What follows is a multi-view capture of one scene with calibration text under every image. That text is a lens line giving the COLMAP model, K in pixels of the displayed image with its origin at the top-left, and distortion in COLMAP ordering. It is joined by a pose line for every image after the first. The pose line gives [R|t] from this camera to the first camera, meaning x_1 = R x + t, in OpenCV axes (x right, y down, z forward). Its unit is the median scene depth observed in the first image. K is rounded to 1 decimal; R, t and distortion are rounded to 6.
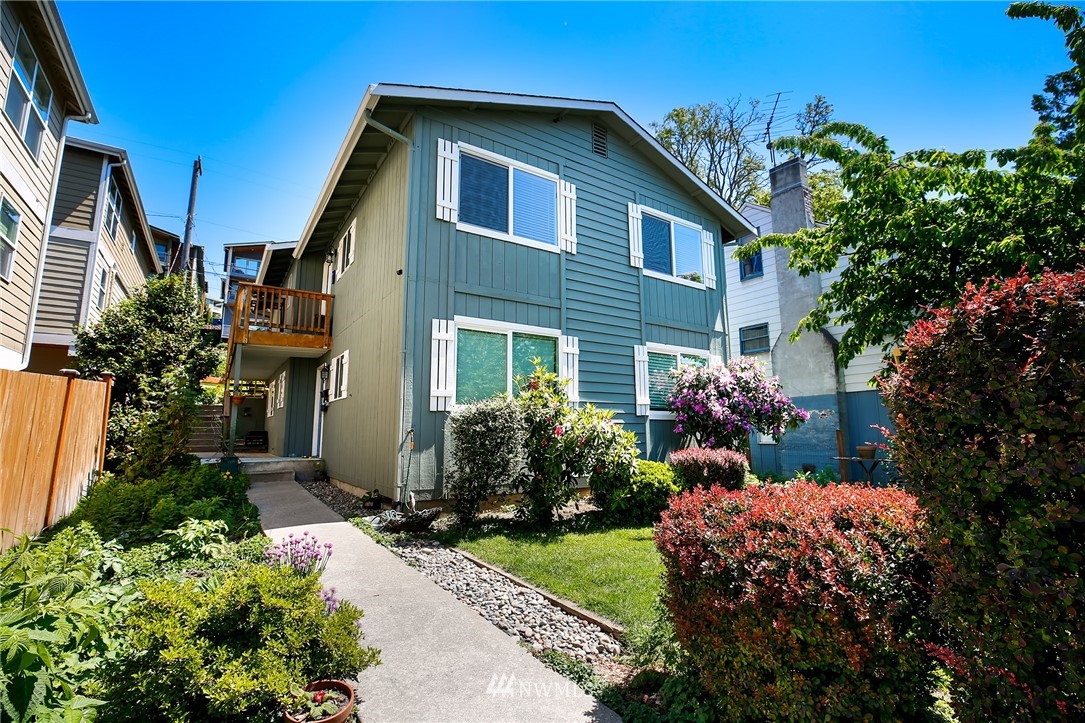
lens RADIAL K [[494.3, 0, 541.0], [0, 494.3, 358.3], [0, 0, 1]] dist [-0.031408, 0.005804]
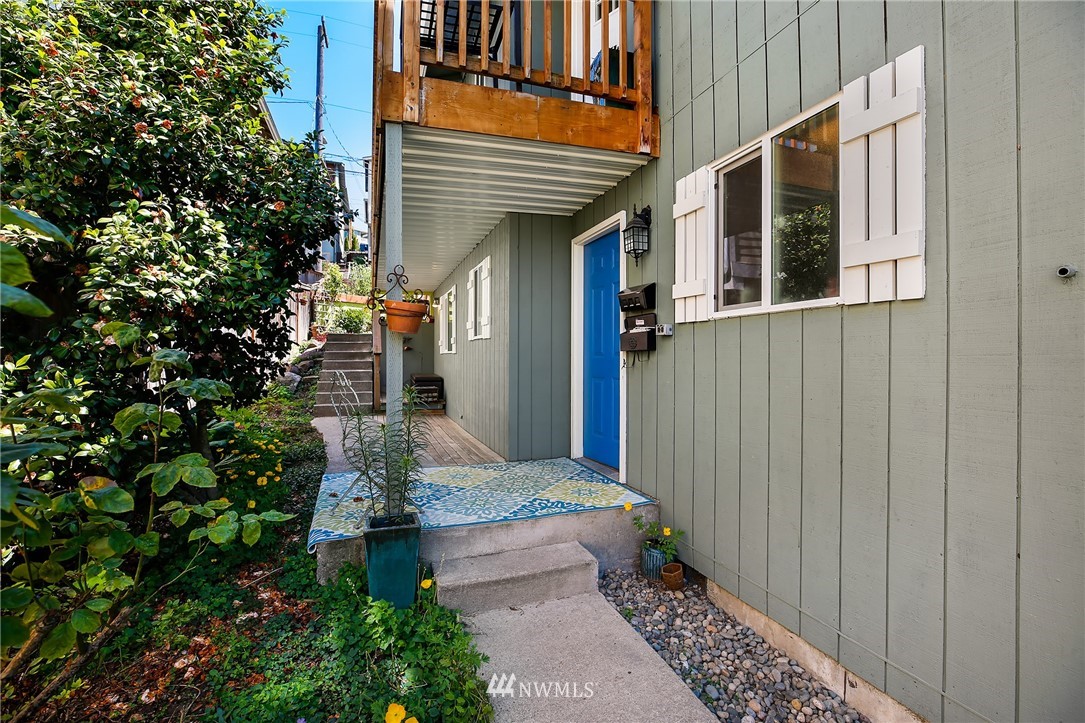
lens RADIAL K [[494.3, 0, 541.7], [0, 494.3, 359.4], [0, 0, 1]] dist [-0.031408, 0.005804]
pose [[0.968181, 0.006999, -0.250155, -0.422965], [0.031634, 0.988167, 0.150083, 0.060213], [0.248245, -0.153221, 0.956503, 0.666801]]
